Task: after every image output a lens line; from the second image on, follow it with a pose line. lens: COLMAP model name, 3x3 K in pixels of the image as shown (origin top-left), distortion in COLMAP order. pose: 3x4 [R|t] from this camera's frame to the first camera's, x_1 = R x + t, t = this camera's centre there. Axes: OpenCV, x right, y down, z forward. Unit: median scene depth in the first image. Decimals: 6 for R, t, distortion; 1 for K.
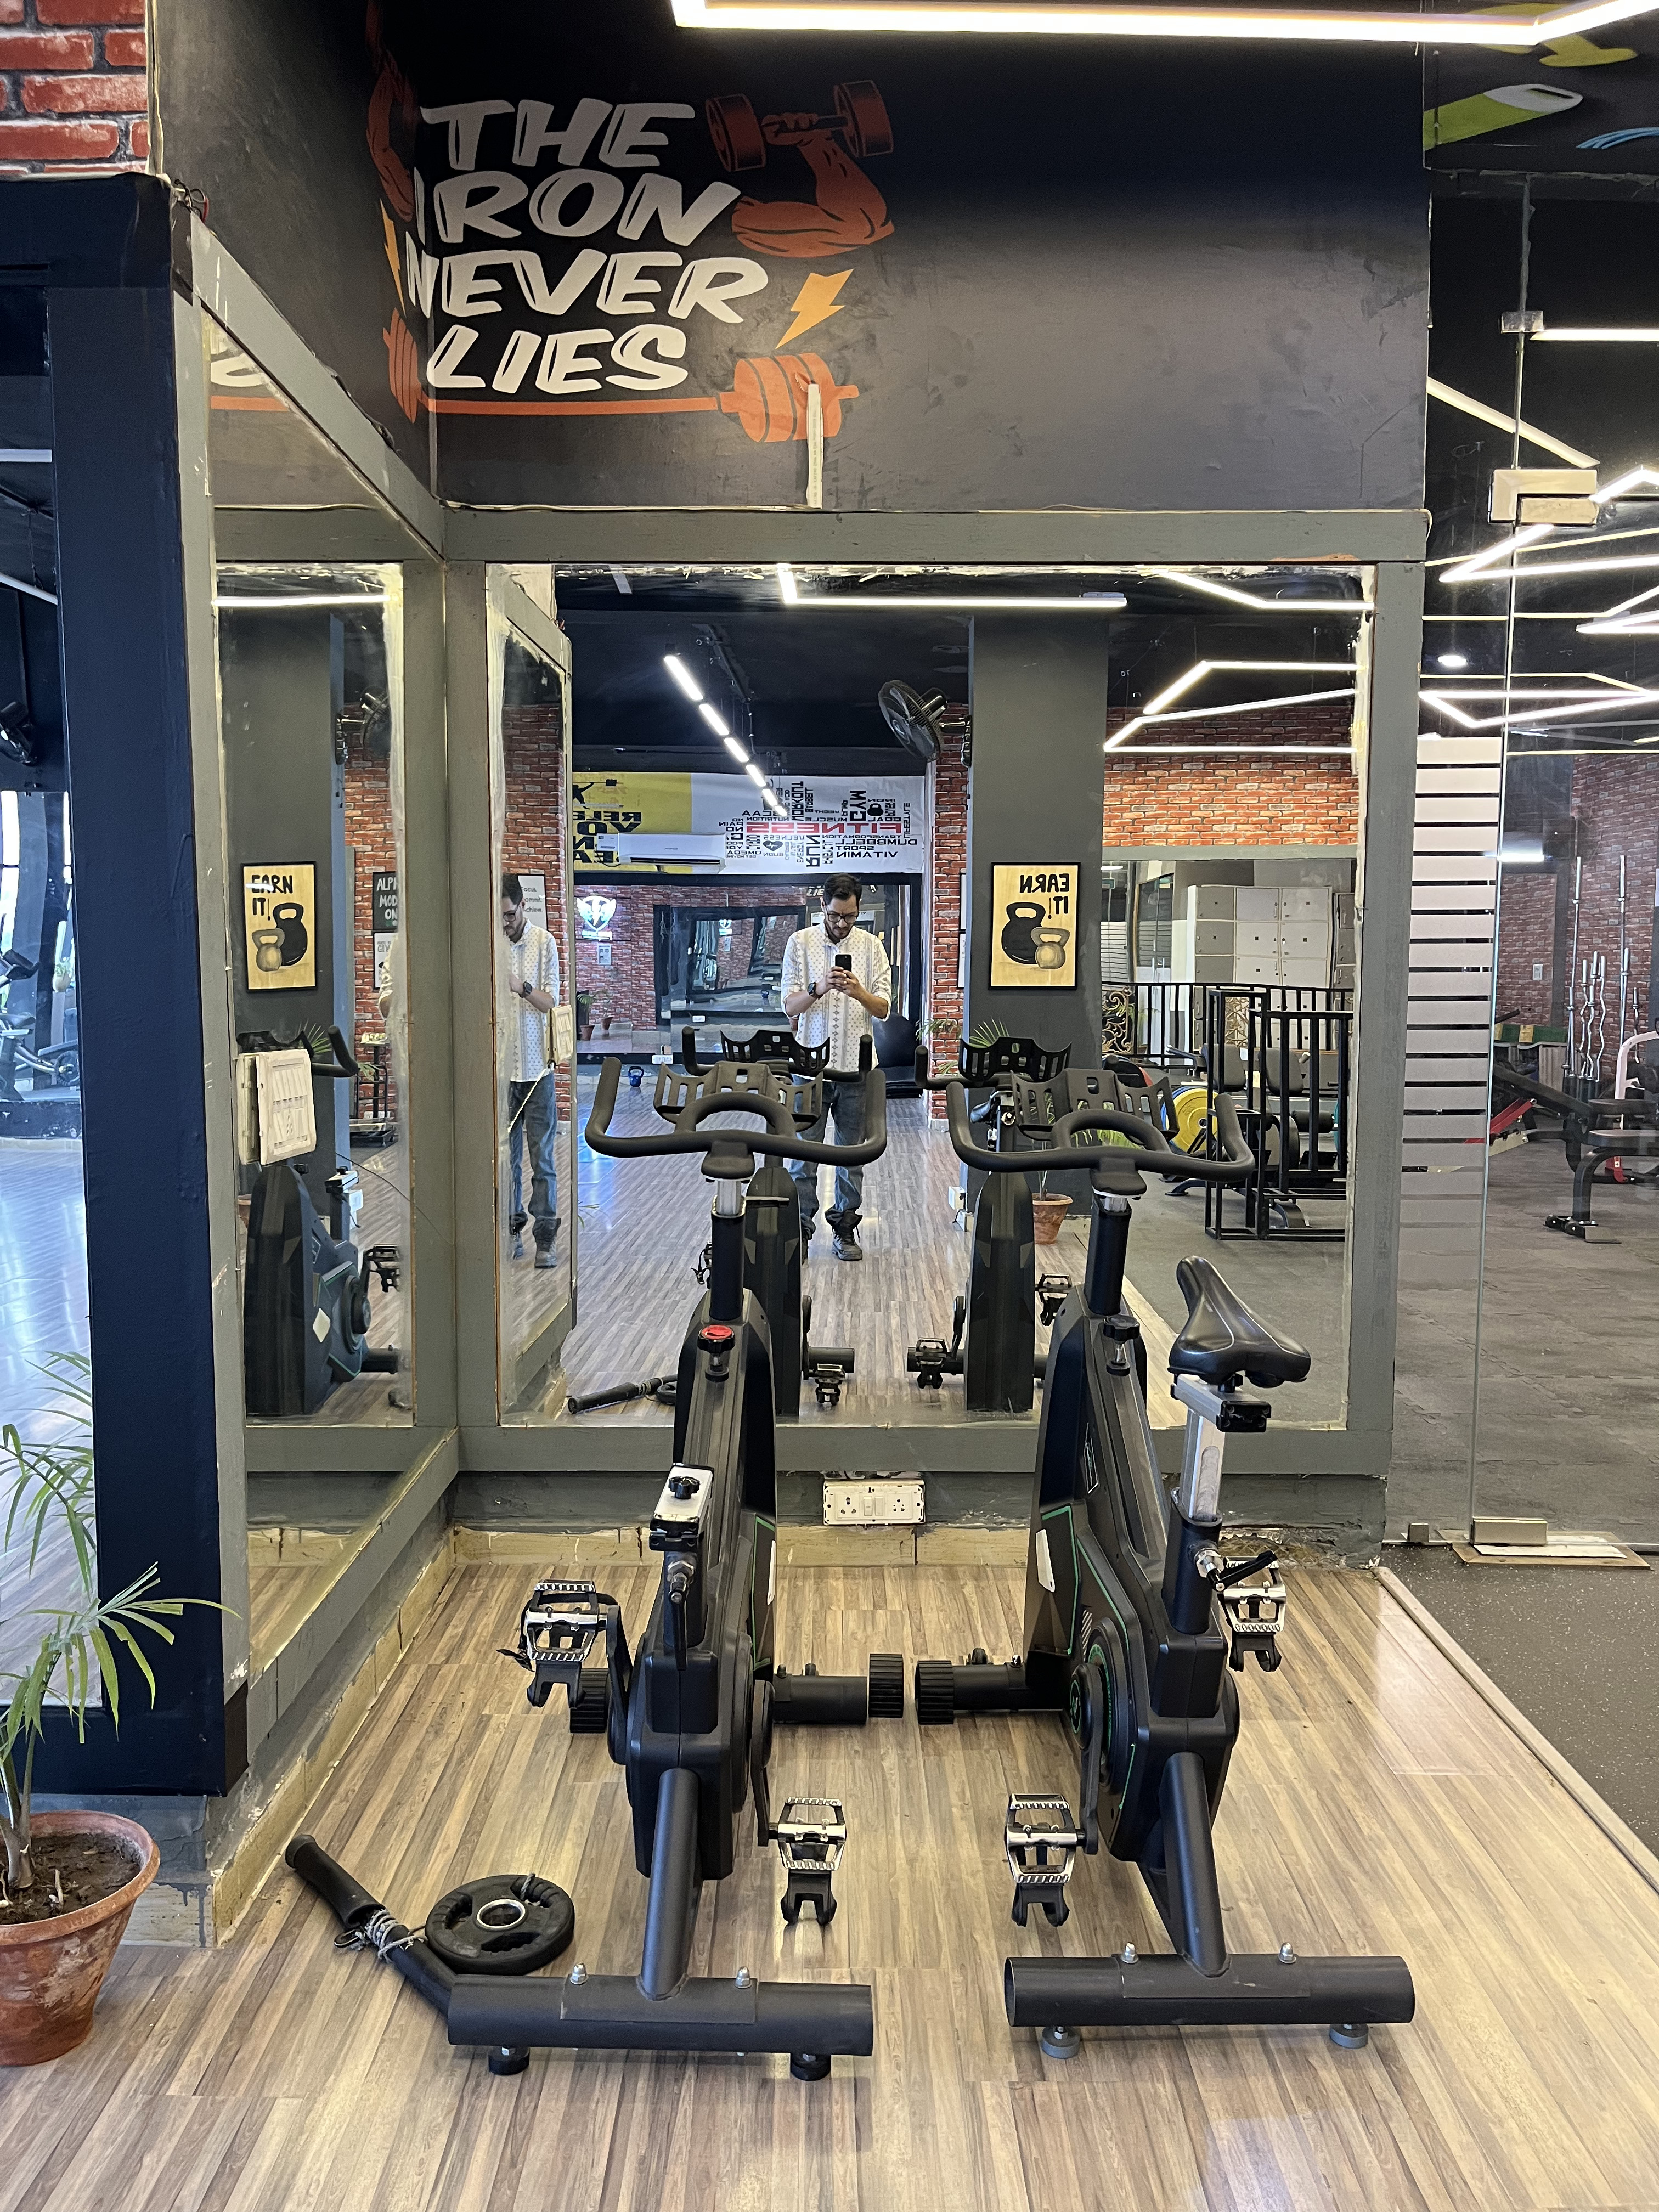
lens RADIAL K [[1688.3, 0, 827.1], [0, 1688.3, 1105.1], [0, 0, 1]] dist [-0.006668, -0.001395]
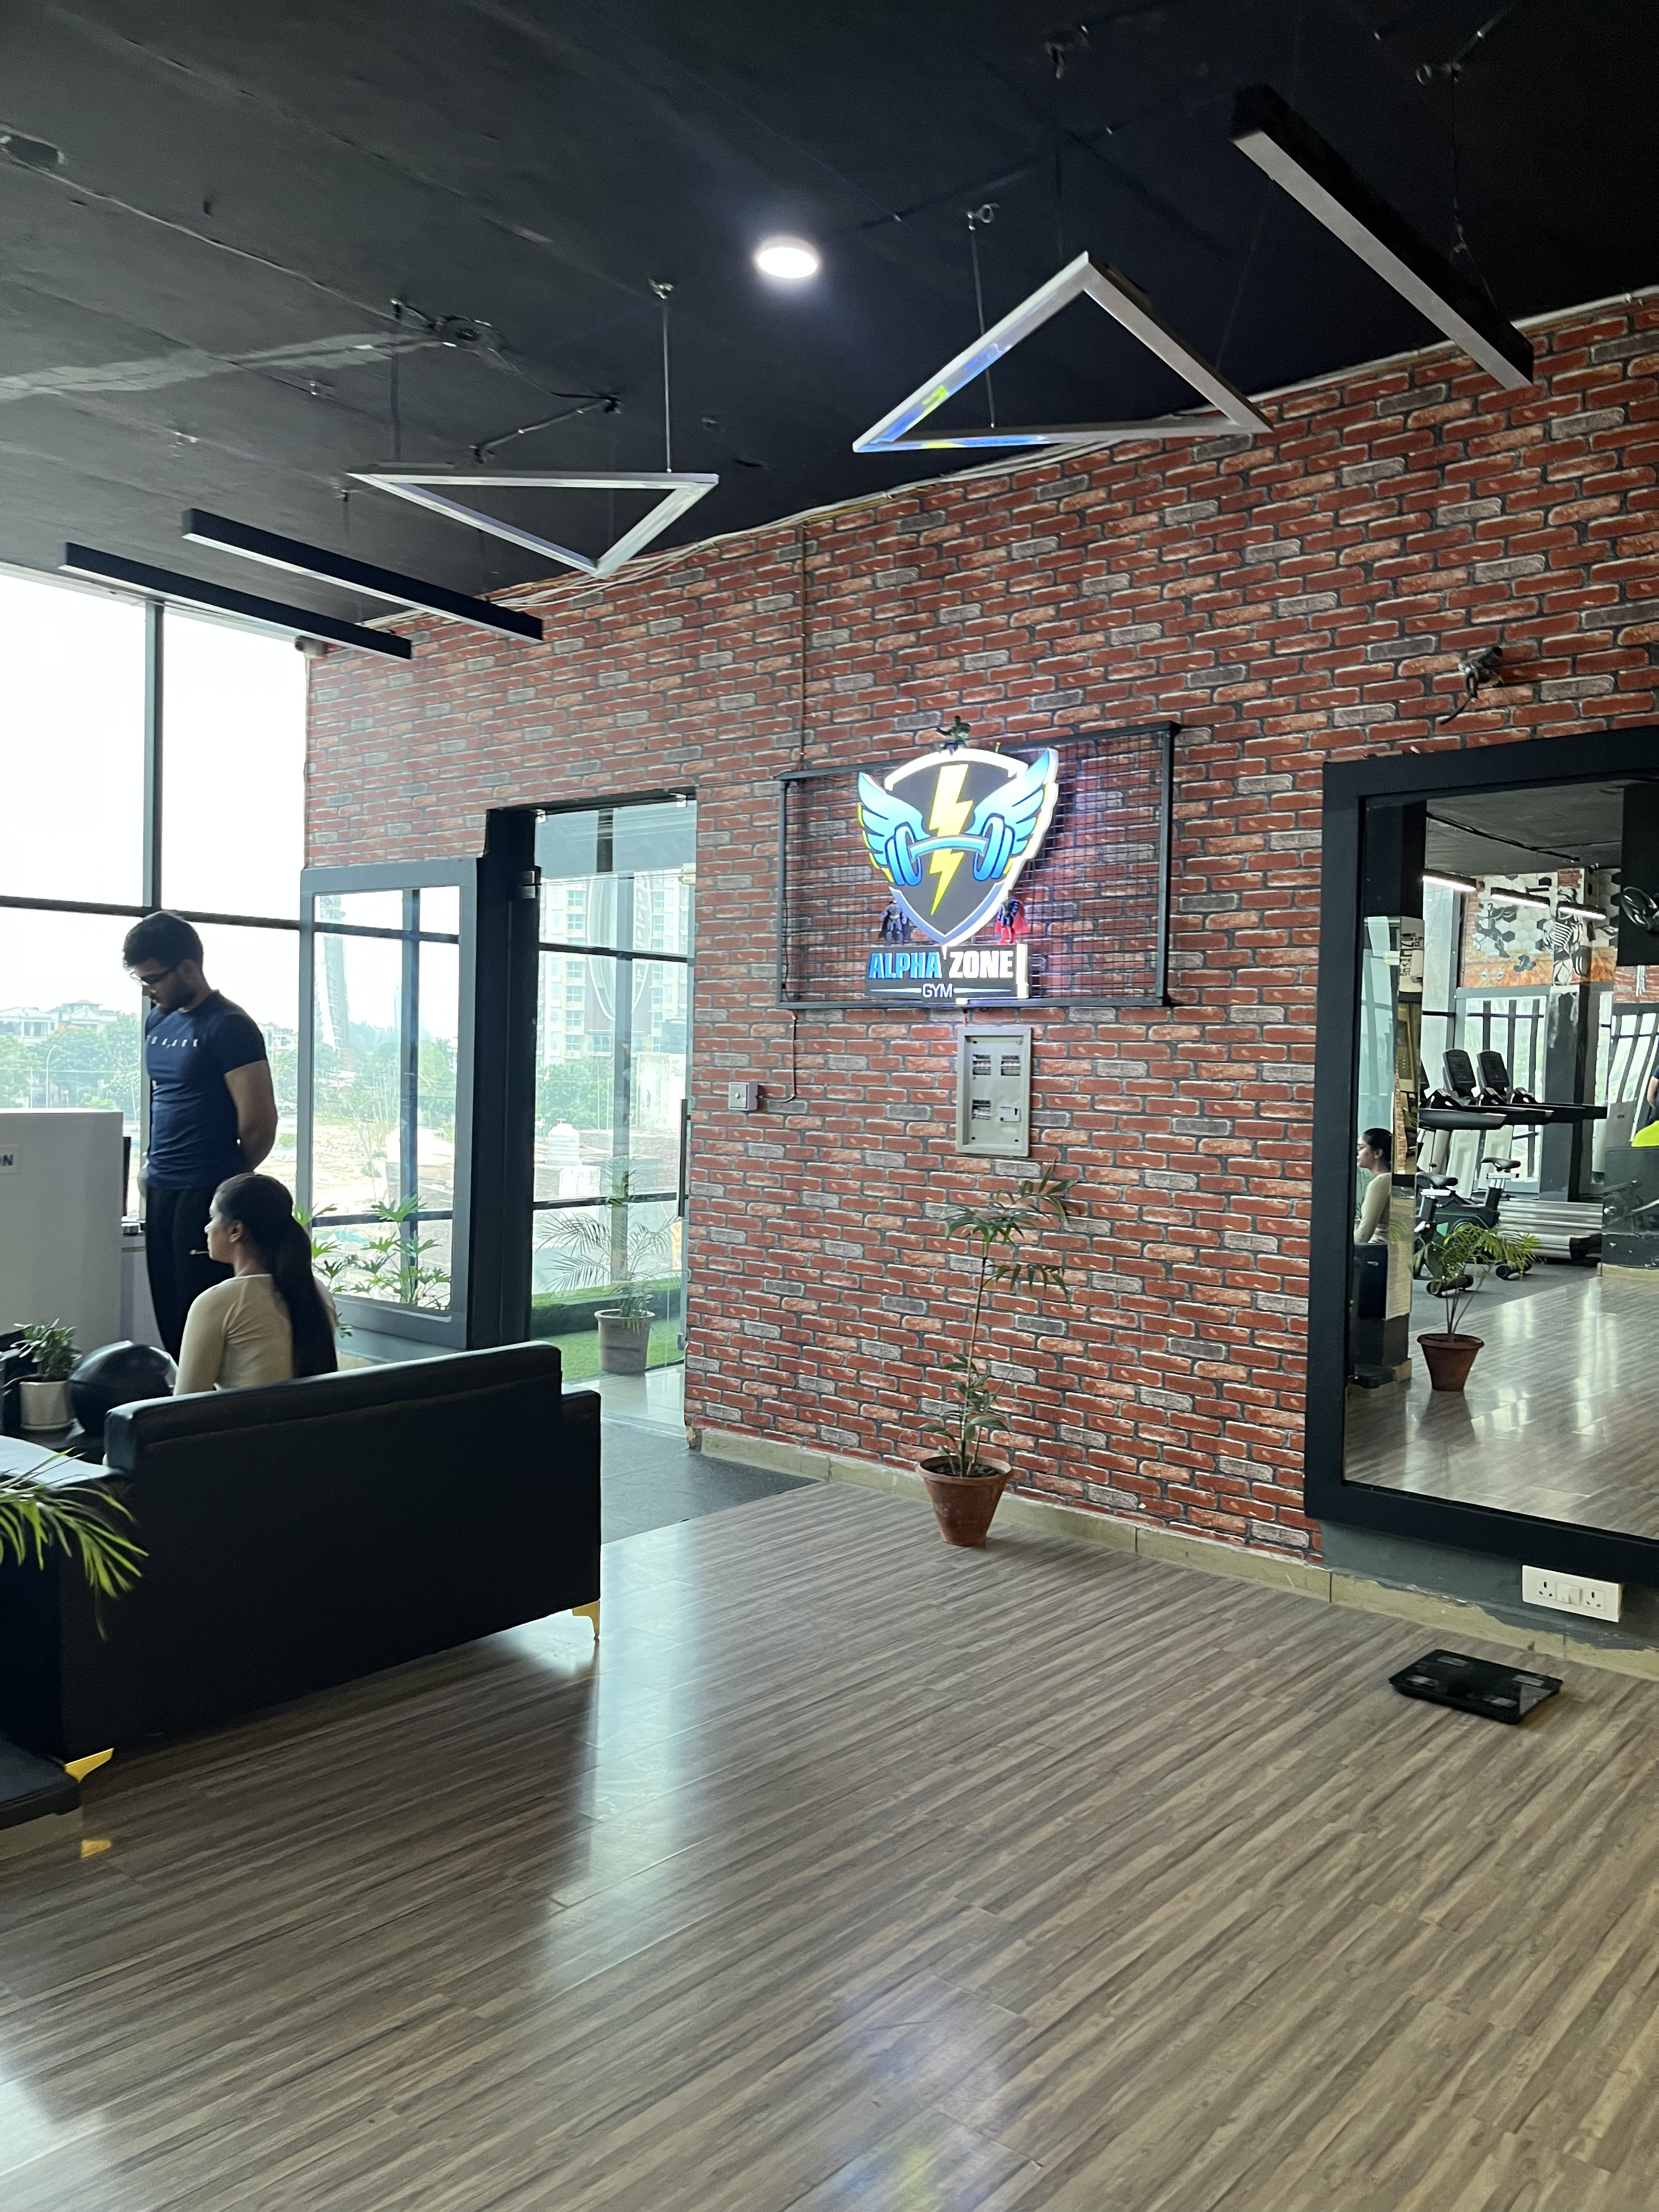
lens RADIAL K [[1688.3, 0, 832.5], [0, 1688.3, 1112.8], [0, 0, 1]] dist [-0.006668, -0.001395]
pose [[0.761495, 0.026199, -0.647641, -0.036636], [-0.067133, 0.996997, -0.038603, -0.079151], [0.644685, 0.072874, 0.760967, 0.863732]]
